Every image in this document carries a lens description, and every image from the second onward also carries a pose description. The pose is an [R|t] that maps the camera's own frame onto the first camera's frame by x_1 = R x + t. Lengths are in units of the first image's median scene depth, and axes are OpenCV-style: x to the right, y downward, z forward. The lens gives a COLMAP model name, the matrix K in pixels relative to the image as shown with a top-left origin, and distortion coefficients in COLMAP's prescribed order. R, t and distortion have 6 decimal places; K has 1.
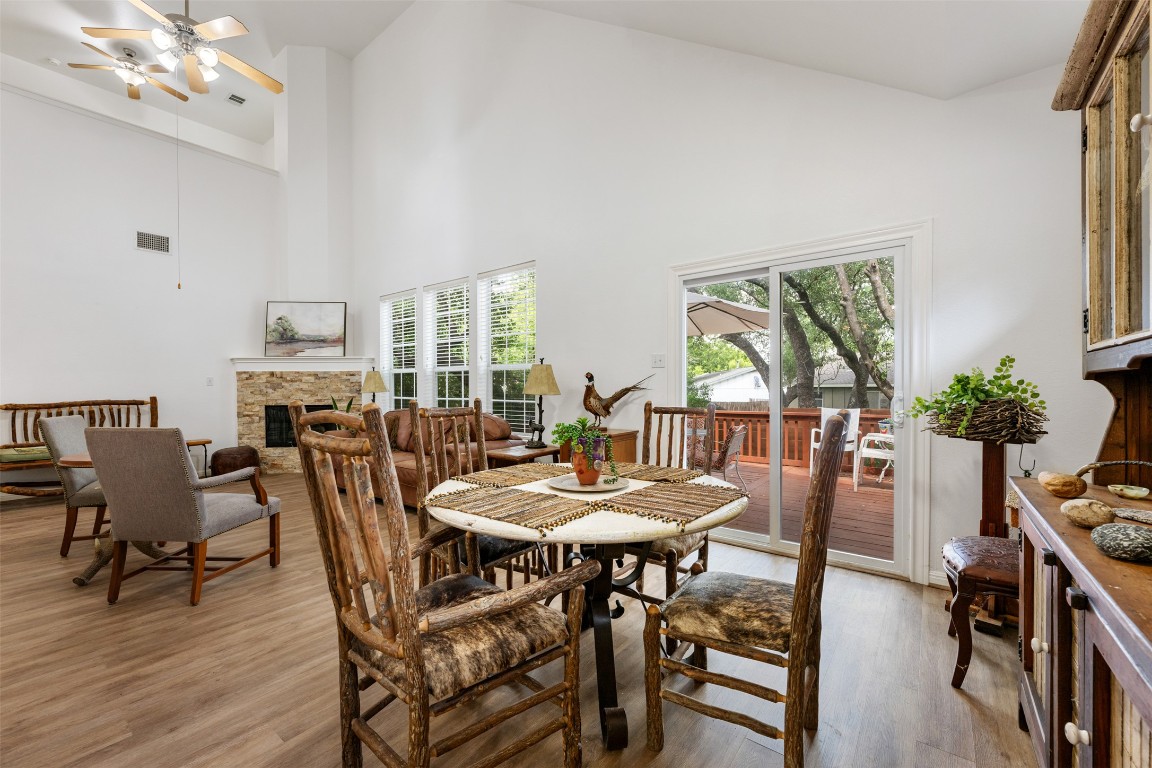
lens RADIAL K [[459.9, 0, 577.2], [0, 459.9, 391.0], [0, 0, 1]] dist [-0.000326, -0.000073]
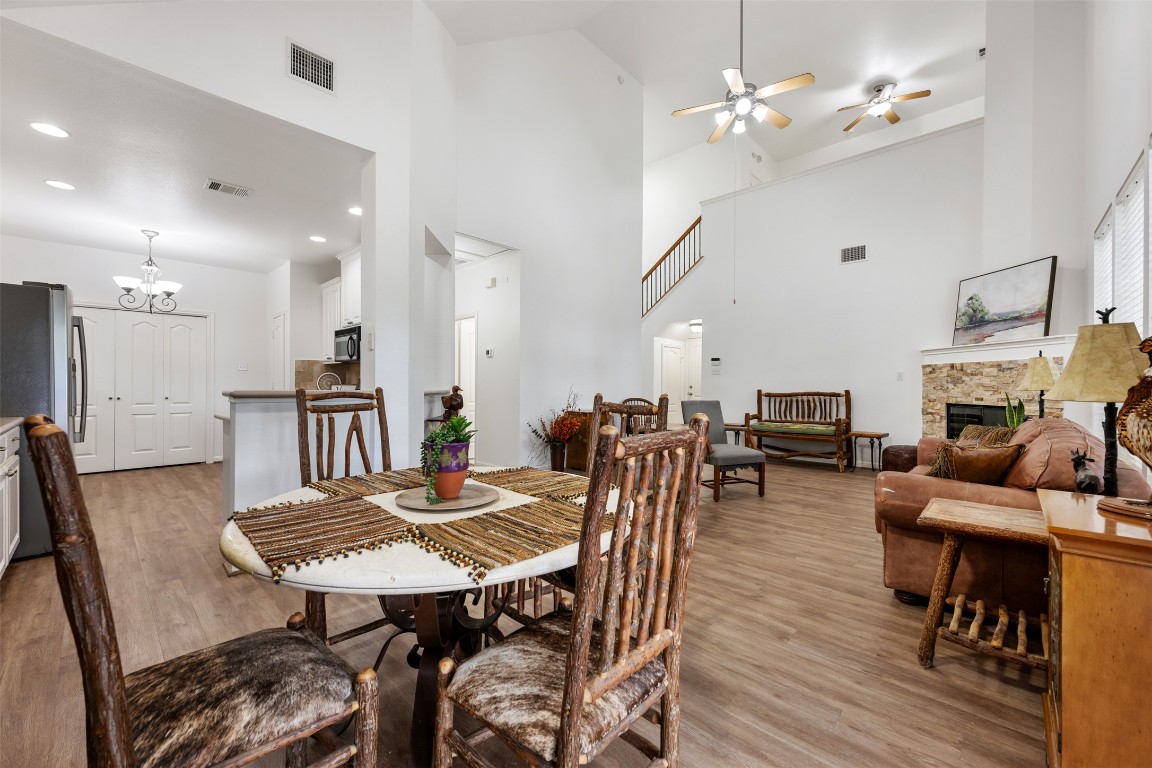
lens RADIAL K [[456.6, 0, 576.0], [0, 456.6, 384.0], [0, 0, 1]] dist [-0.001181, 0.000058]
pose [[-0.095564, 0.006092, -0.995405, 0.240717], [-0.009926, 0.999926, 0.007073, -0.003427], [0.995374, 0.010556, -0.095497, 0.389697]]
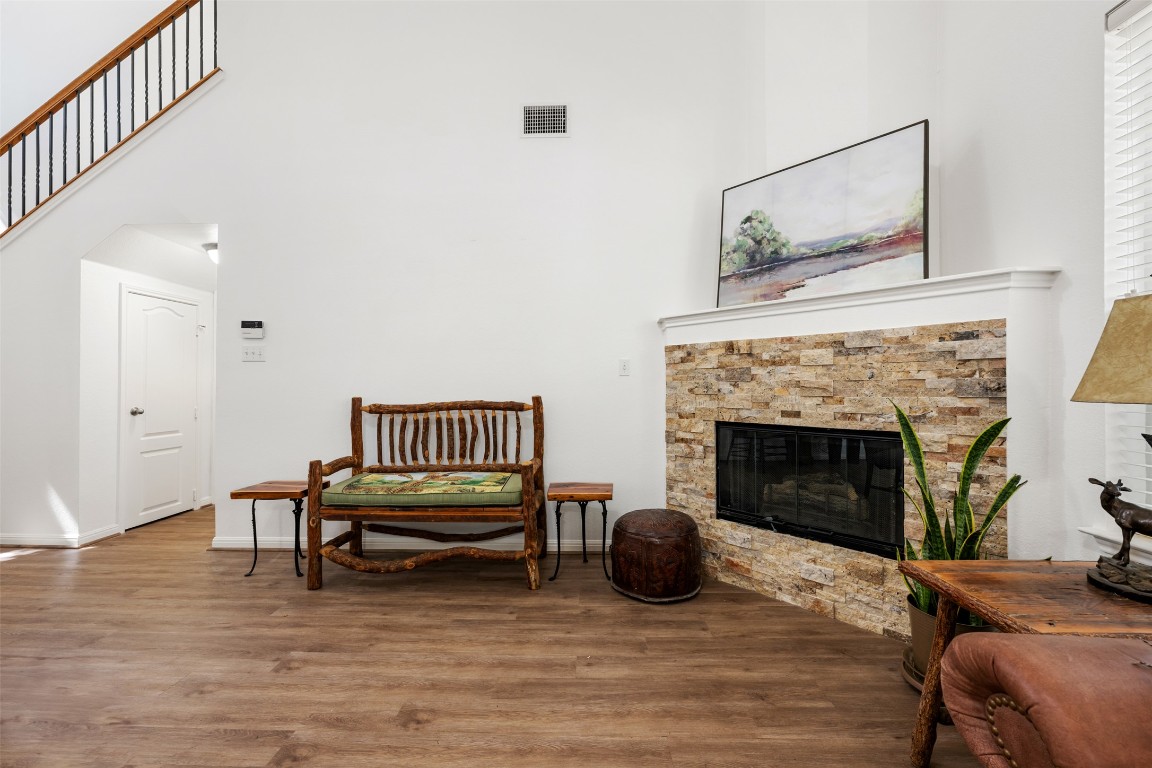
lens RADIAL K [[456.6, 0, 576.0], [0, 456.6, 384.0], [0, 0, 1]] dist [-0.001181, 0.000058]
pose [[0.591254, 0.003374, -0.806478, -0.409799], [-0.008651, 0.999960, -0.002159, -0.001146], [0.806439, 0.008254, 0.591260, 0.639512]]
